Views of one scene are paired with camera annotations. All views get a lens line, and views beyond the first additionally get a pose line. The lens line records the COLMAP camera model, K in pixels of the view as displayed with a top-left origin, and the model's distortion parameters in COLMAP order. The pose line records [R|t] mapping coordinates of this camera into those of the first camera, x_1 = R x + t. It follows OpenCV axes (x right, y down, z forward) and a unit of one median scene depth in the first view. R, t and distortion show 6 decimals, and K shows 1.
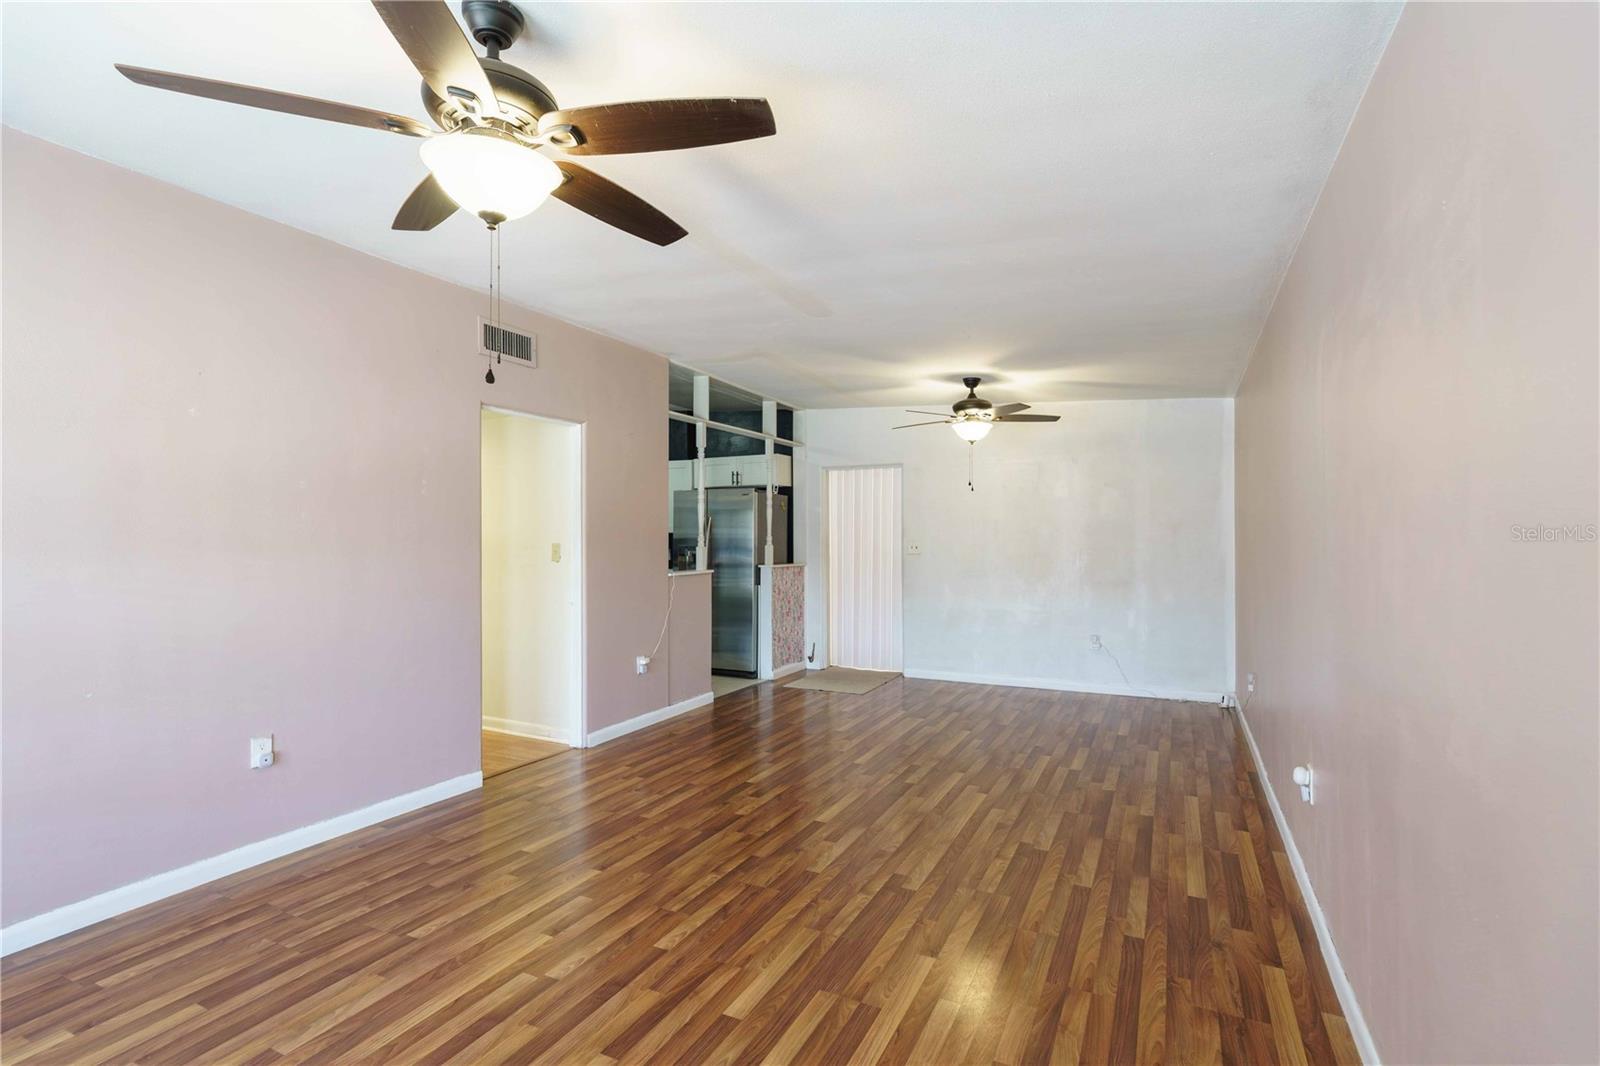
lens RADIAL K [[754.8, 0, 800.0], [0, 754.8, 533.0], [0, 0, 1]] dist [-0.015181, 0.000178]
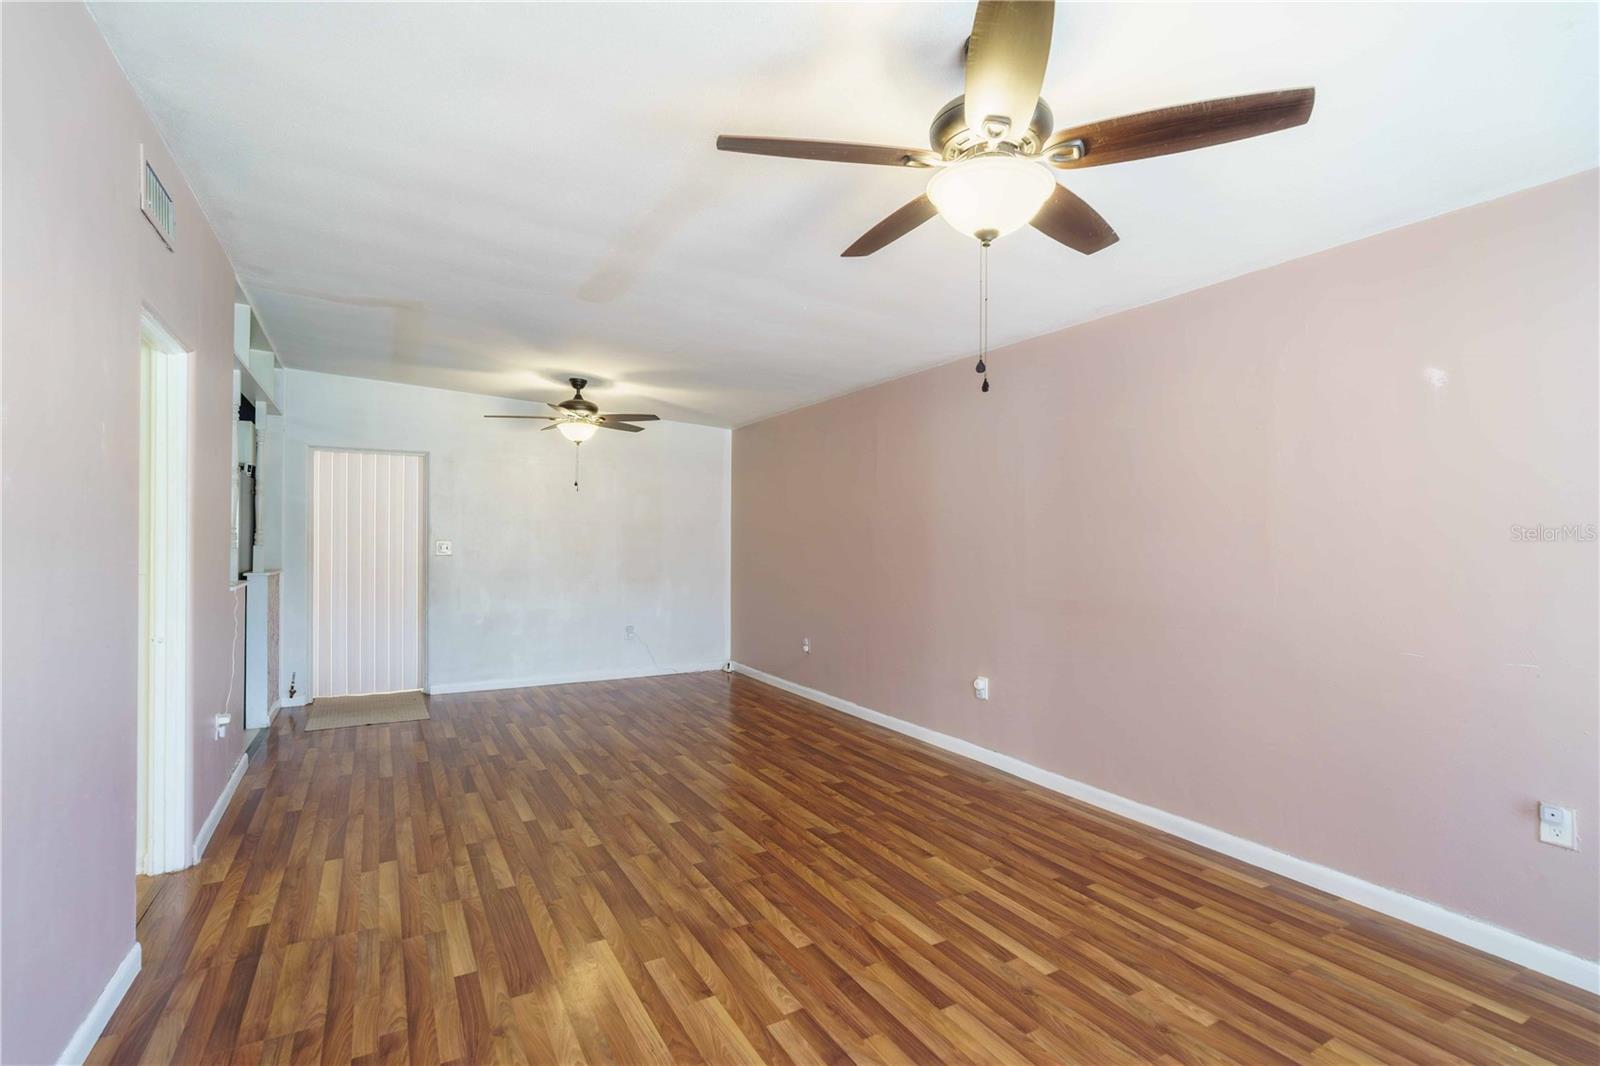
lens RADIAL K [[750.5, 0, 801.9], [0, 750.5, 534.7], [0, 0, 1]] dist [-0.011572, 0.002218]
pose [[0.560350, 0.009137, 0.828206, -0.432296], [-0.010984, 0.999933, -0.003600, 0.002493], [-0.828183, -0.007080, 0.560413, 0.188777]]
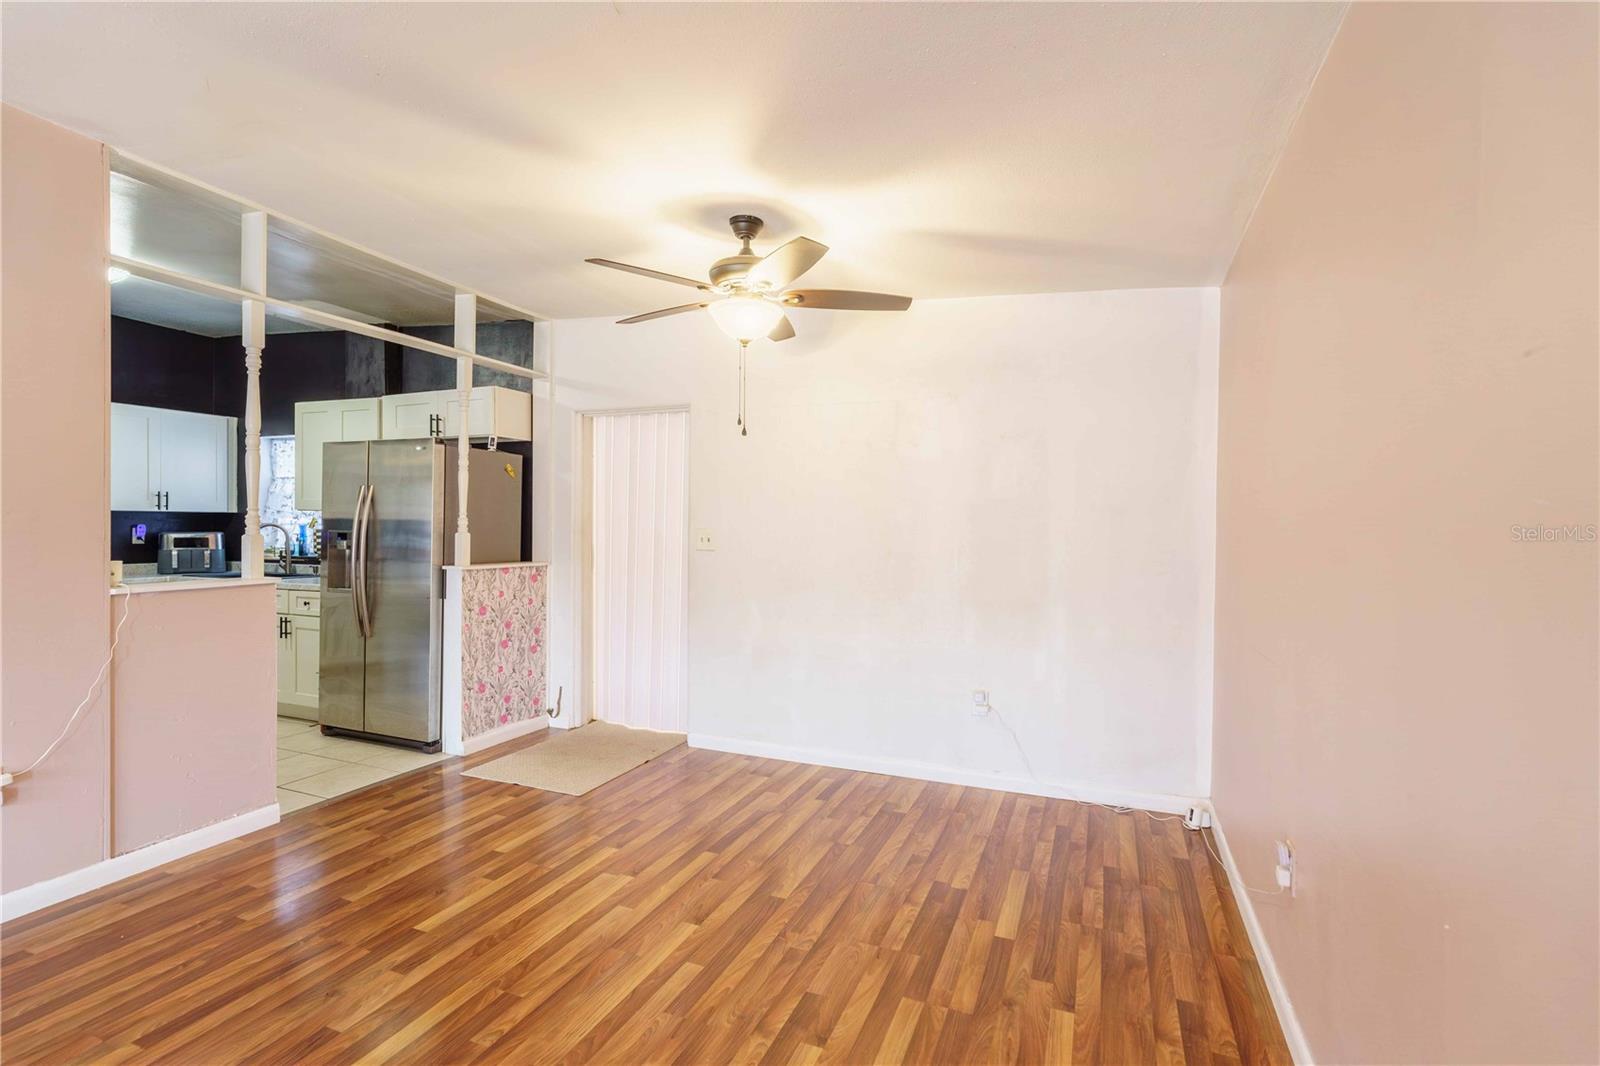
lens RADIAL K [[750.5, 0, 801.9], [0, 750.5, 534.7], [0, 0, 1]] dist [-0.011572, 0.002218]
pose [[0.996993, 0.011313, 0.076658, 0.228799], [-0.012856, 0.999724, 0.019666, 0.002808], [-0.076415, -0.020592, 0.996863, 0.473269]]
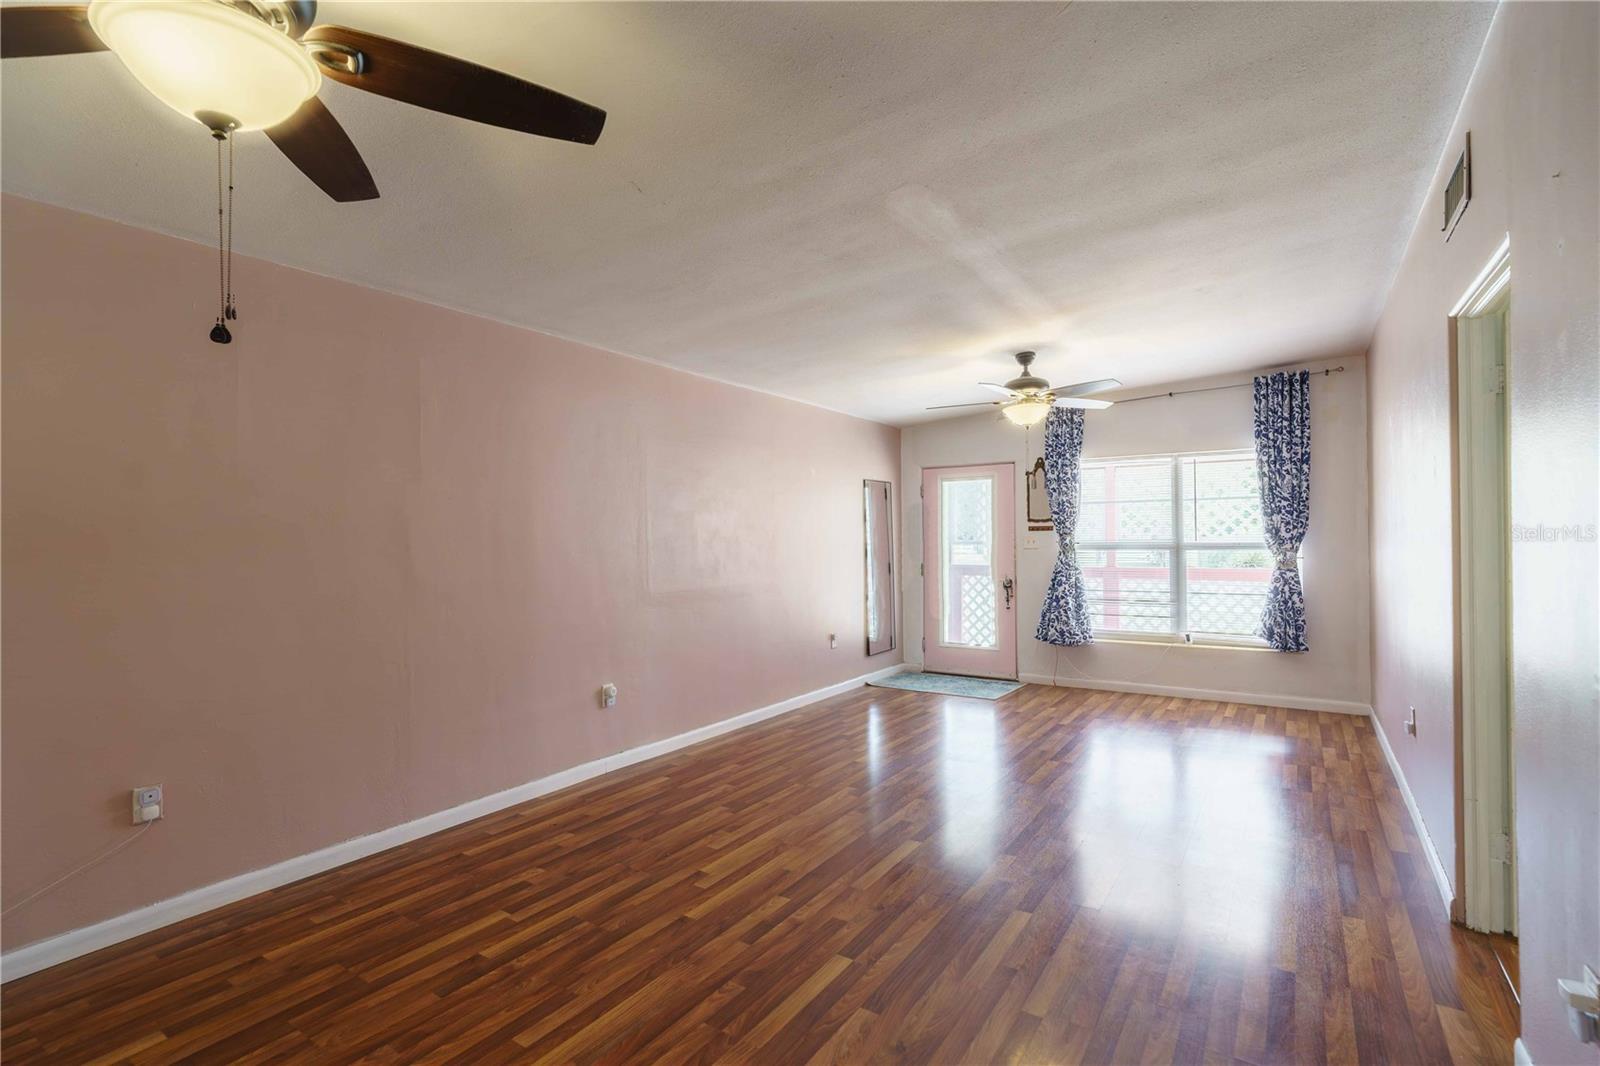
lens RADIAL K [[750.5, 0, 801.9], [0, 750.5, 534.7], [0, 0, 1]] dist [-0.011572, 0.002218]
pose [[-0.992159, 0.013753, 0.124223, 0.028554], [0.012147, 0.999833, -0.013683, 0.007404], [-0.124391, -0.012066, -0.992160, 1.196308]]
